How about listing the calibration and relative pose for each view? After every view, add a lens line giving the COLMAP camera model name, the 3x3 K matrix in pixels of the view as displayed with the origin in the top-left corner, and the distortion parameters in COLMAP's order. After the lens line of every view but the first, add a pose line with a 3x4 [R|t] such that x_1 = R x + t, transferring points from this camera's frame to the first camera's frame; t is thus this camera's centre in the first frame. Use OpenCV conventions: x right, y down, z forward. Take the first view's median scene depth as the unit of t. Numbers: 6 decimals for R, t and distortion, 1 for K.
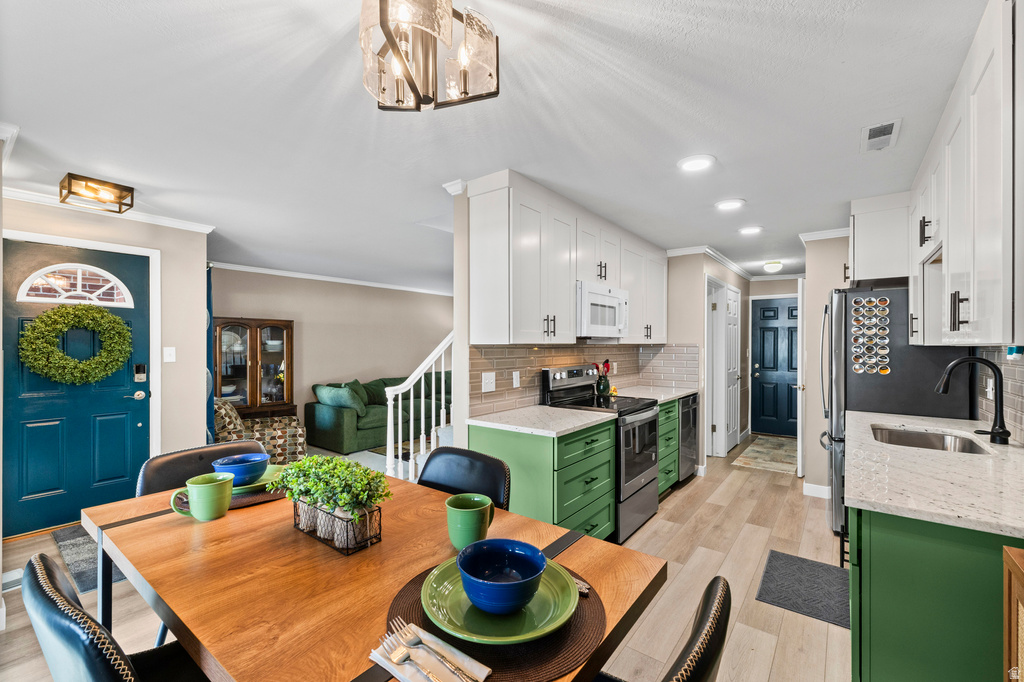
lens RADIAL K [[438.2, 0, 518.5], [0, 438.2, 342.8], [0, 0, 1]] dist [0.001844, 0.000360]
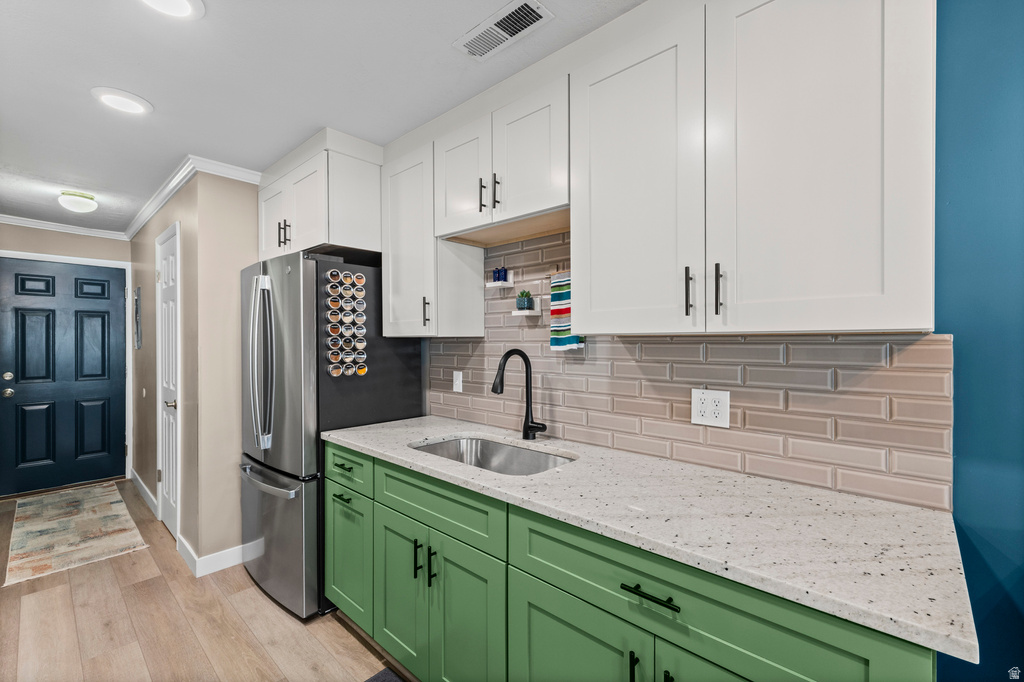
lens RADIAL K [[438.2, 0, 518.5], [0, 438.2, 342.8], [0, 0, 1]] dist [0.001844, 0.000360]
pose [[0.092735, -0.009303, 0.995647, 0.085579], [-0.001690, 0.999953, 0.009500, 0.006789], [-0.995689, -0.002564, 0.092715, 0.558604]]
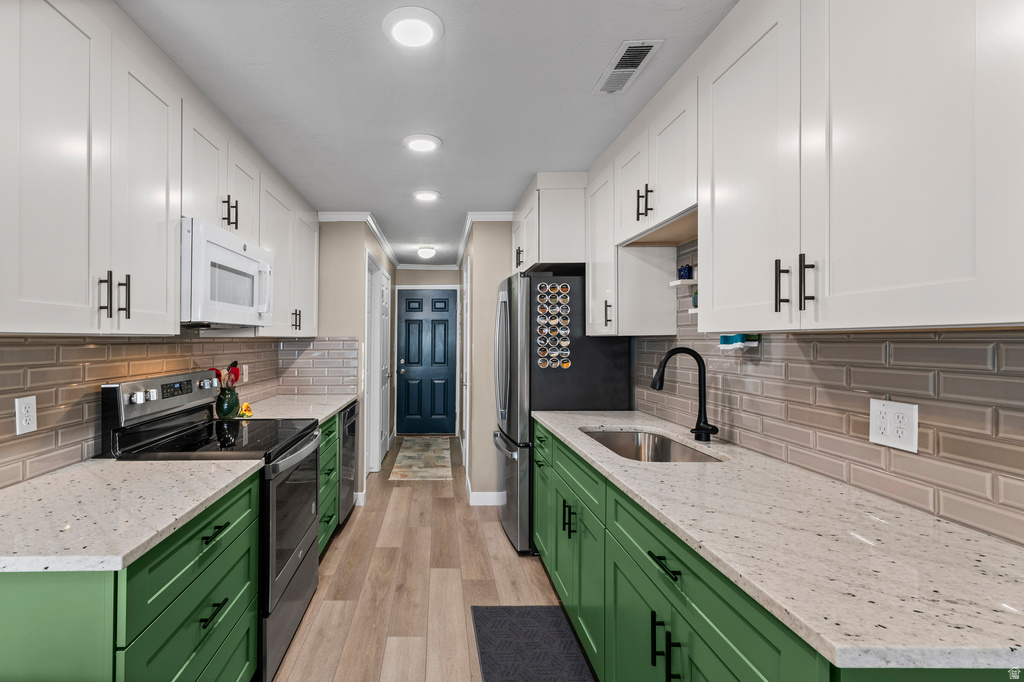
lens RADIAL K [[460.3, 0, 445.1], [0, 460.3, 328.9], [0, 0, 1]] dist [0.000117, 0.000108]
pose [[0.791141, 0.007989, 0.611582, 0.041337], [0.004838, 0.999802, -0.019319, 0.006150], [-0.611615, 0.018243, 0.790945, 0.335212]]
